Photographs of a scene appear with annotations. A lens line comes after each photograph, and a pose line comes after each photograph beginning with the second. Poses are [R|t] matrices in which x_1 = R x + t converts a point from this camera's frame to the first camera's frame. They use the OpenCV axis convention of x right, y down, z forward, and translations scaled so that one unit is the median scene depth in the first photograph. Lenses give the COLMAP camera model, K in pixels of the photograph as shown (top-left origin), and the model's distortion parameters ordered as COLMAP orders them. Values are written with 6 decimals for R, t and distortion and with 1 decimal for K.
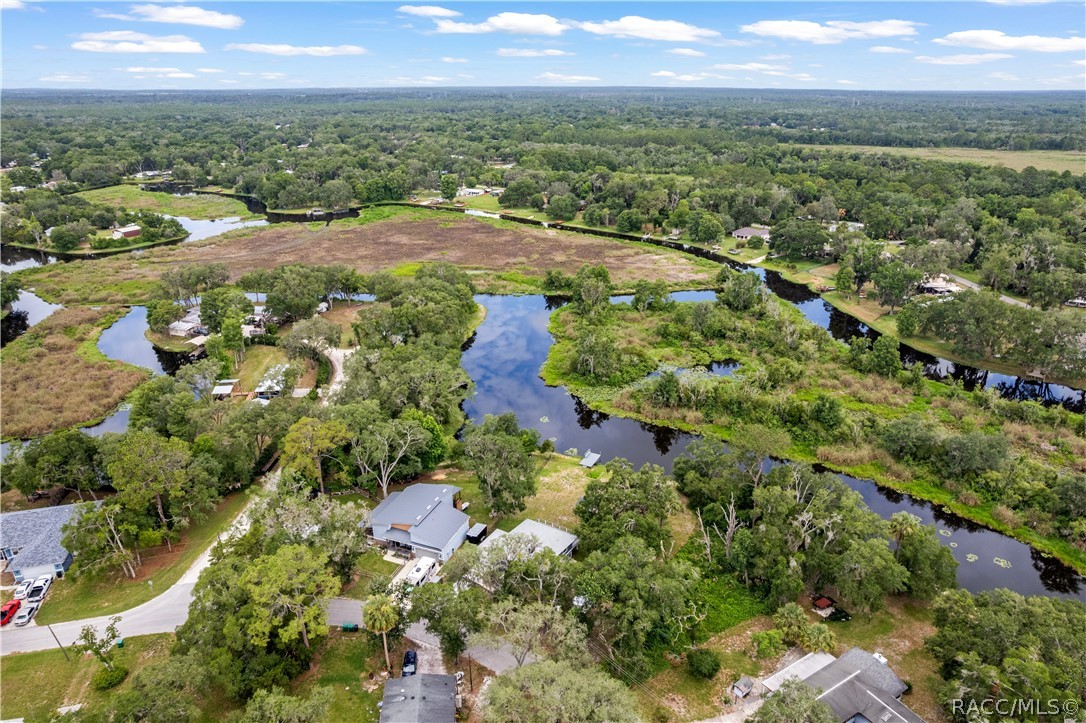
lens RADIAL K [[687.1, 0, 543.4], [0, 687.1, 351.1], [0, 0, 1]] dist [-0.043786, 0.022841]
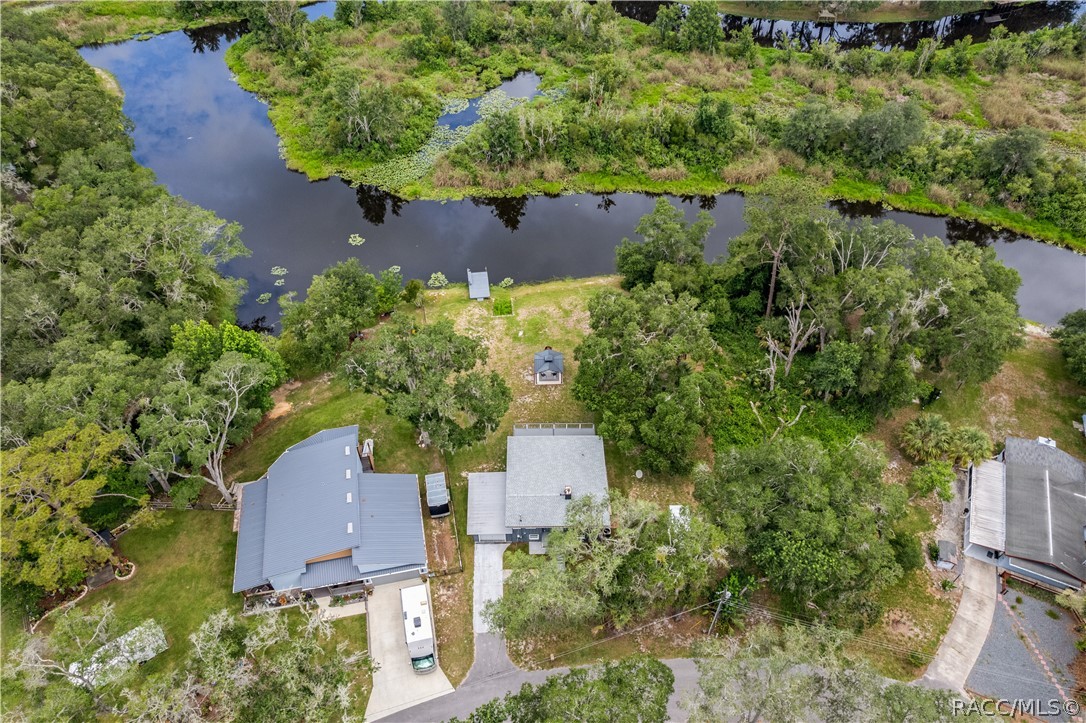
lens RADIAL K [[687.1, 0, 541.8], [0, 687.1, 360.6], [0, 0, 1]] dist [-0.043786, 0.022841]
pose [[0.835450, -0.393113, 0.384038, -0.079424], [0.196545, 0.866311, 0.459212, -0.034376], [-0.513218, -0.308168, 0.801024, 0.198876]]
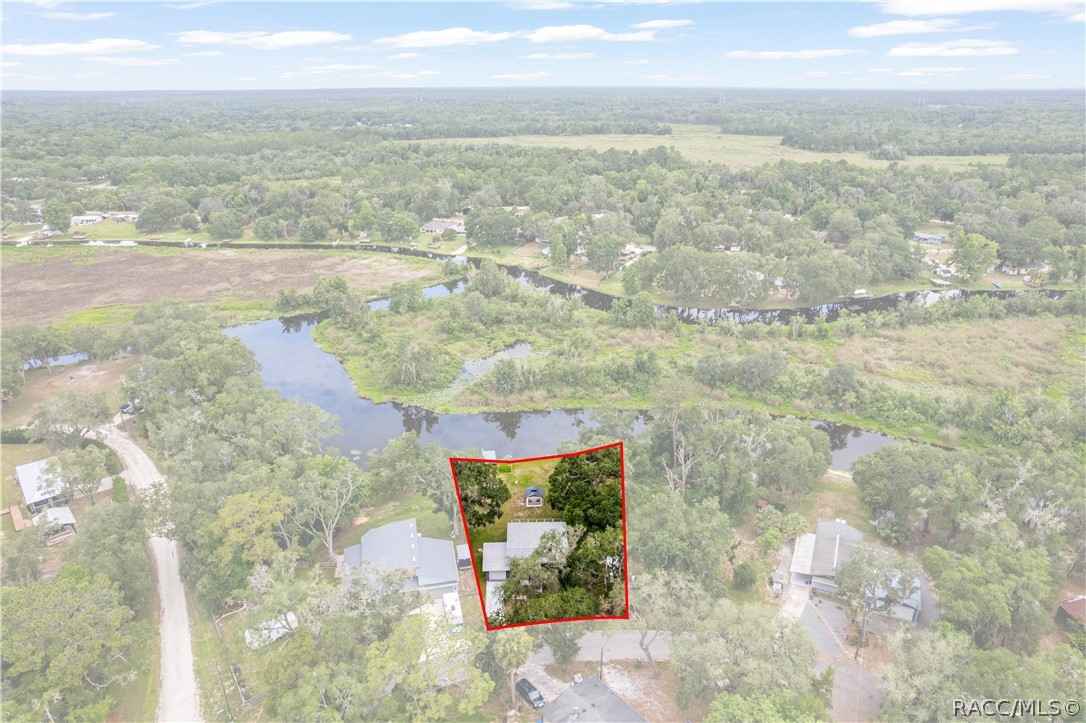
lens RADIAL K [[687.1, 0, 533.7], [0, 687.1, 356.1], [0, 0, 1]] dist [-0.043786, 0.022841]
pose [[0.837839, -0.206928, 0.505180, -0.171138], [0.203860, 0.977028, 0.062102, -0.017617], [-0.506426, 0.050955, 0.860777, 0.043704]]
